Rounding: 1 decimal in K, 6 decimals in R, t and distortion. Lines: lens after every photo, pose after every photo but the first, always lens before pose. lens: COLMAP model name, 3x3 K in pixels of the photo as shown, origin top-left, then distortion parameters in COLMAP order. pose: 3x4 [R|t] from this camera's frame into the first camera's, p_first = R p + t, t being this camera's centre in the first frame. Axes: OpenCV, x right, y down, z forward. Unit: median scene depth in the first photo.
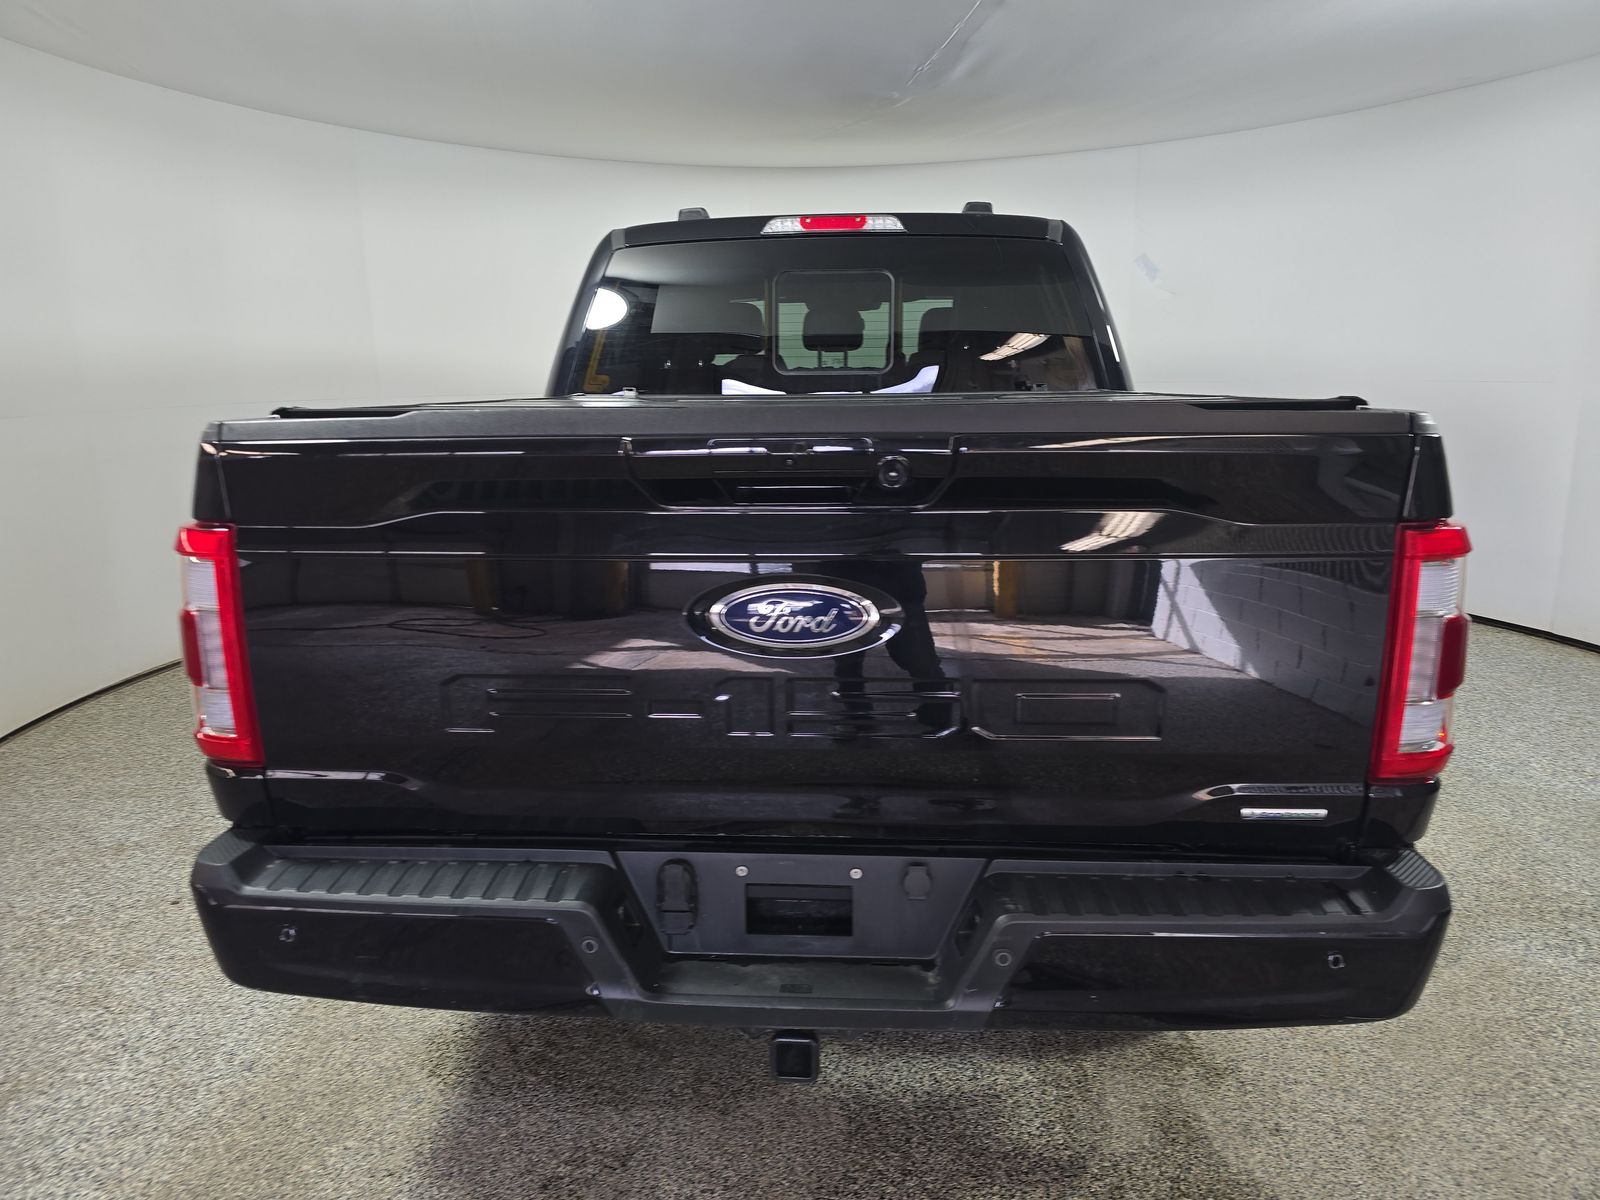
lens RADIAL K [[1081.1, 0, 800.0], [0, 1081.1, 600.0], [0, 0, 1]] dist [0.048143, -0.065137]
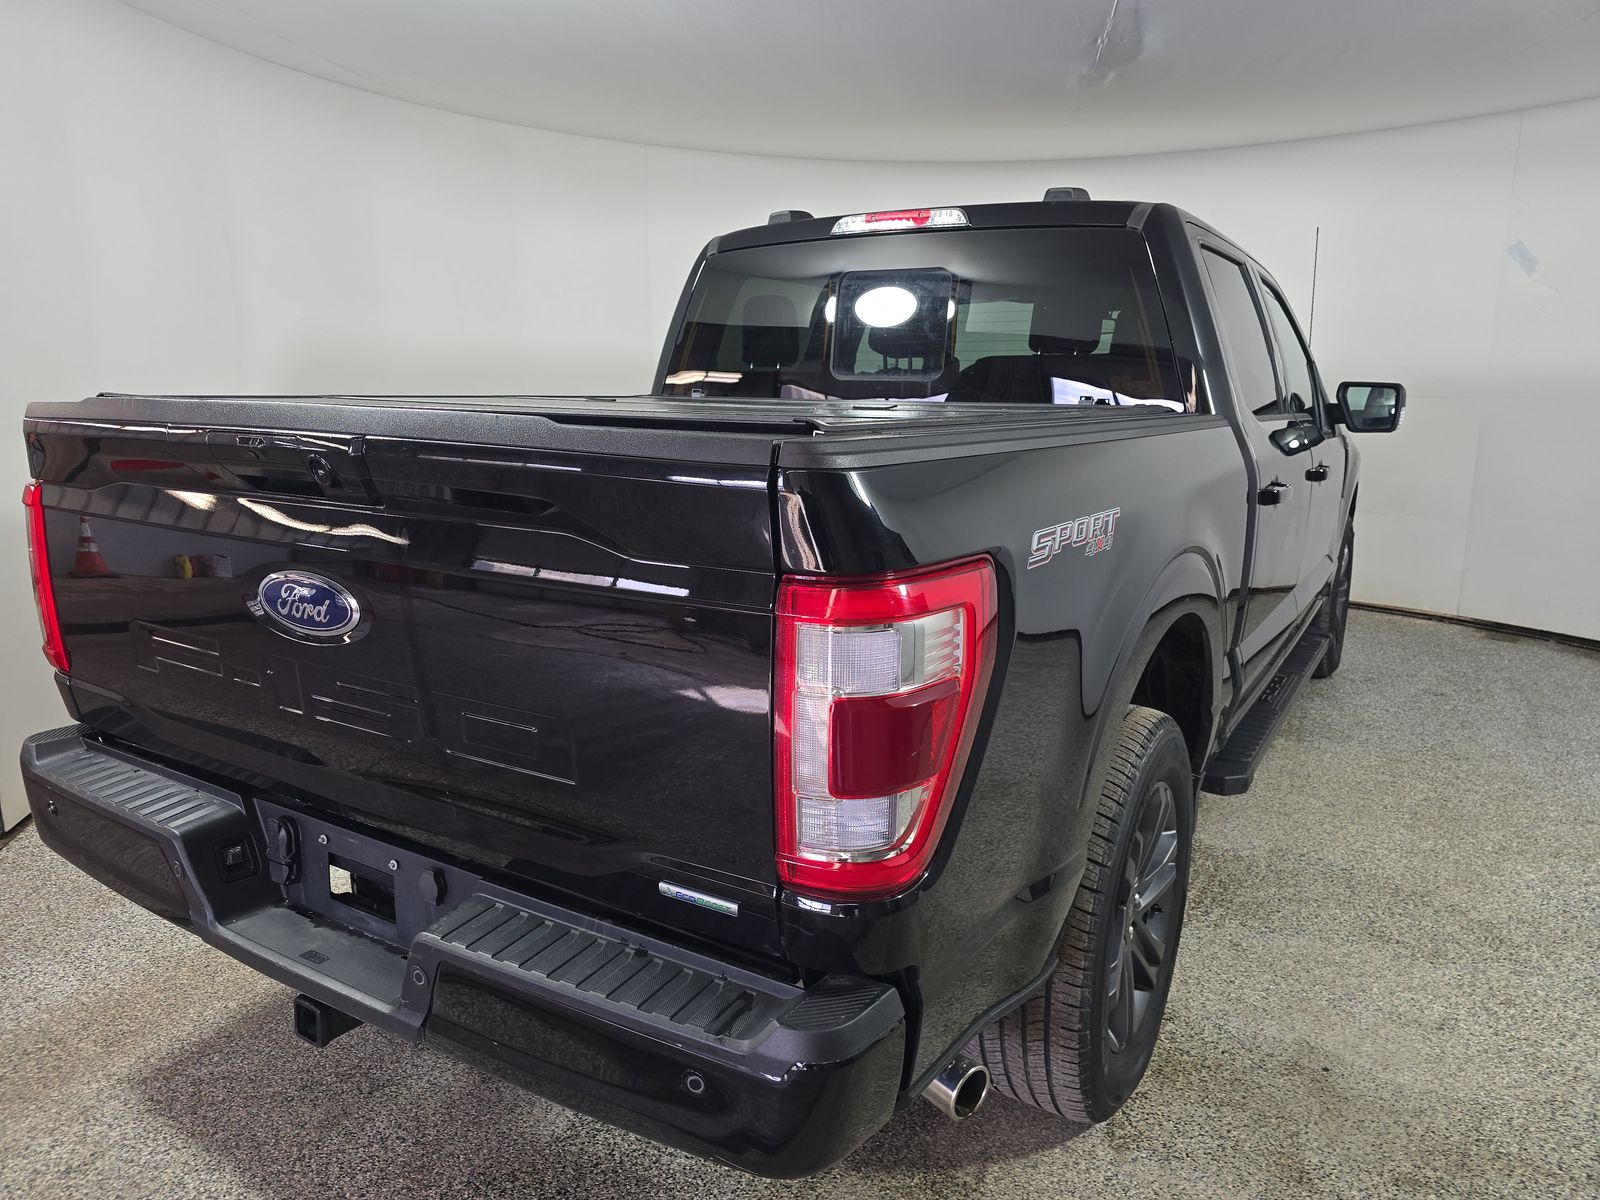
lens RADIAL K [[1089.7, 0, 800.0], [0, 1089.7, 600.0], [0, 0, 1]] dist [0.067962, -0.136339]
pose [[0.881715, 0.112648, -0.458137, 0.516262], [-0.115009, 0.993102, 0.022844, -0.038605], [0.457550, 0.032548, 0.888588, 0.154447]]
